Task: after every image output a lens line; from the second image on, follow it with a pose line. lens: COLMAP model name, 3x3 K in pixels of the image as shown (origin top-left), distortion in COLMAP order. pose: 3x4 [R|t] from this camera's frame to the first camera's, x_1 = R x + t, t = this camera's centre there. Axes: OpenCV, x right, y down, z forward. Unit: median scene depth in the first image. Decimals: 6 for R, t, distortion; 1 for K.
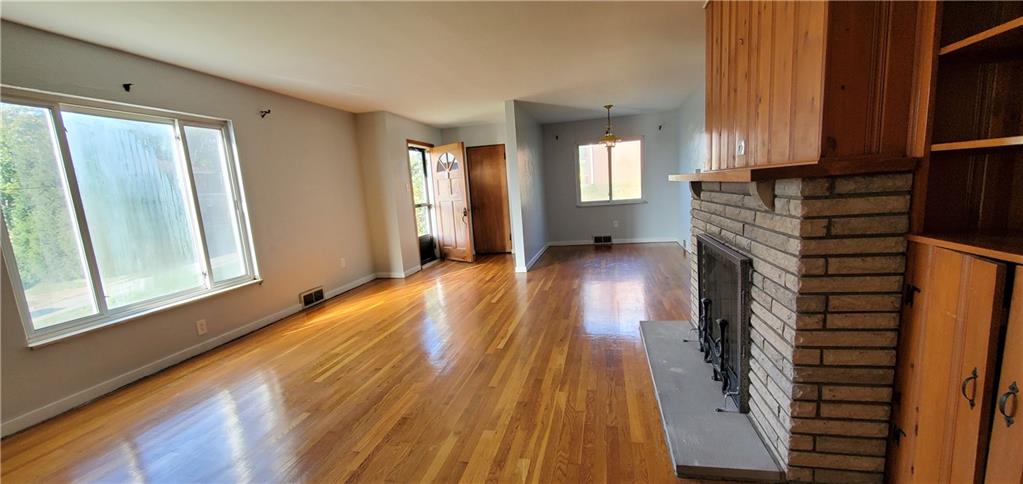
lens RADIAL K [[406.1, 0, 519.5], [0, 406.1, 249.2], [0, 0, 1]] dist [-0.000501, -0.000436]
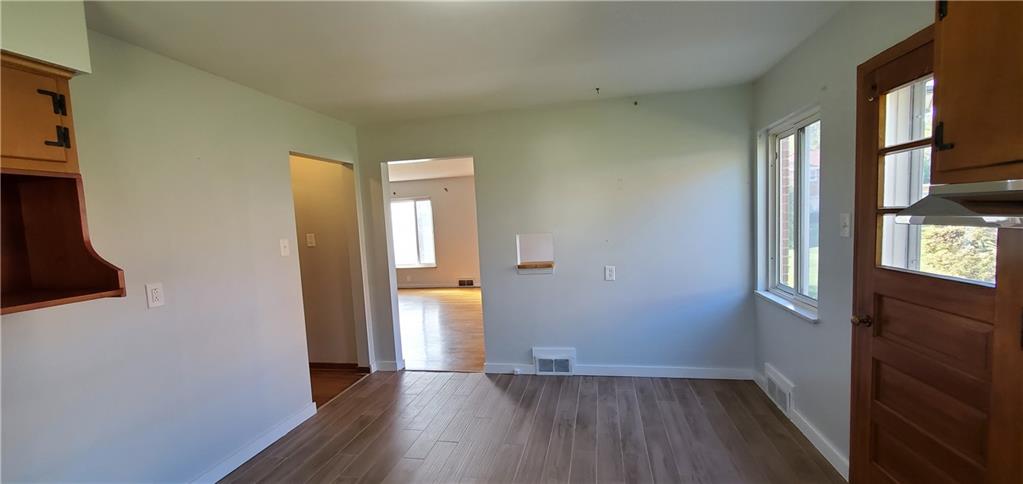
lens RADIAL K [[406.1, 0, 513.1], [0, 406.1, 247.3], [0, 0, 1]] dist [-0.000501, -0.000436]
pose [[-0.001339, 0.140585, -0.990068, 1.396947], [-0.101932, 0.984892, 0.139988, -0.346274], [0.994791, 0.101106, 0.013012, 1.264631]]
